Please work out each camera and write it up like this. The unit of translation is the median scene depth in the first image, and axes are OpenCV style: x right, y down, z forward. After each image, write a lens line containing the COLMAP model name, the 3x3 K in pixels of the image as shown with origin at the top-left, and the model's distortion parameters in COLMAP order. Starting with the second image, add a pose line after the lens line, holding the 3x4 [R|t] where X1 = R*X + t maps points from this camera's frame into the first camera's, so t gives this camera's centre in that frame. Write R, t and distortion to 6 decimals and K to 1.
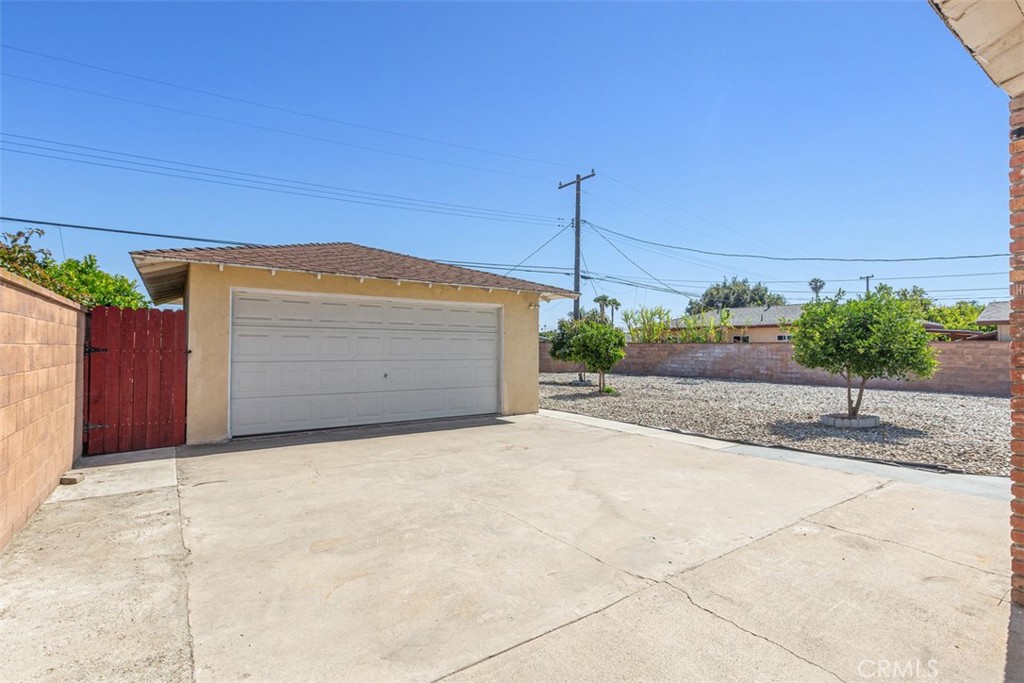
lens RADIAL K [[480.0, 0, 513.1], [0, 480.0, 338.3], [0, 0, 1]] dist [0.001244, 0.000180]
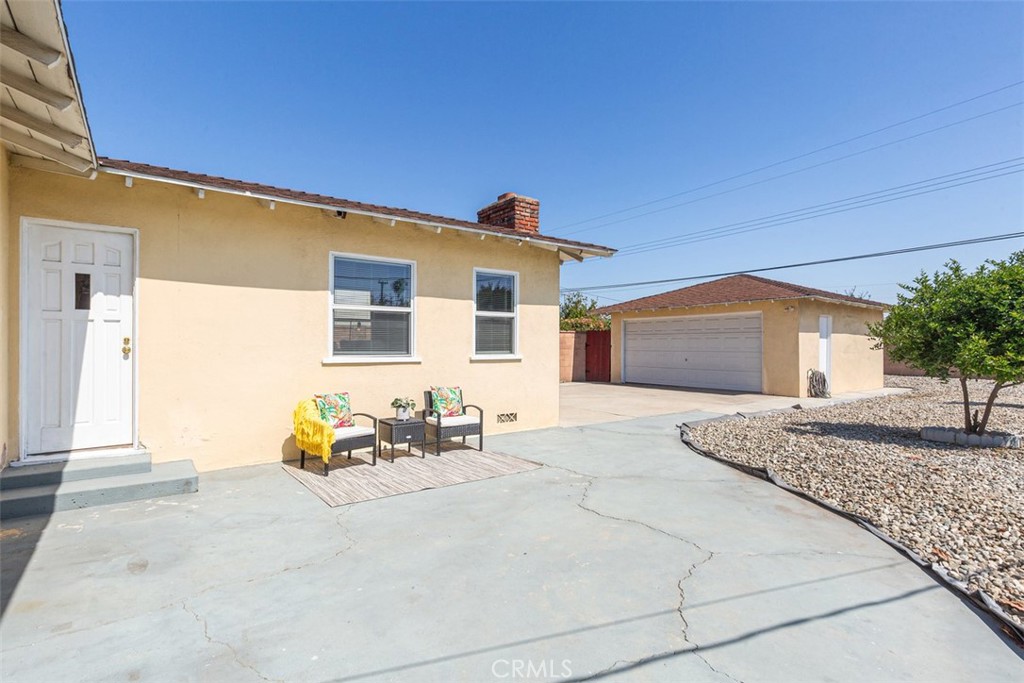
lens RADIAL K [[497.7, 0, 508.6], [0, 497.7, 343.5], [0, 0, 1]] dist [-0.002050, -0.000212]
pose [[0.028416, -0.009588, -0.999550, 0.547870], [0.018806, 0.999782, -0.009056, 0.007882], [0.999419, -0.018541, 0.028590, 0.104596]]
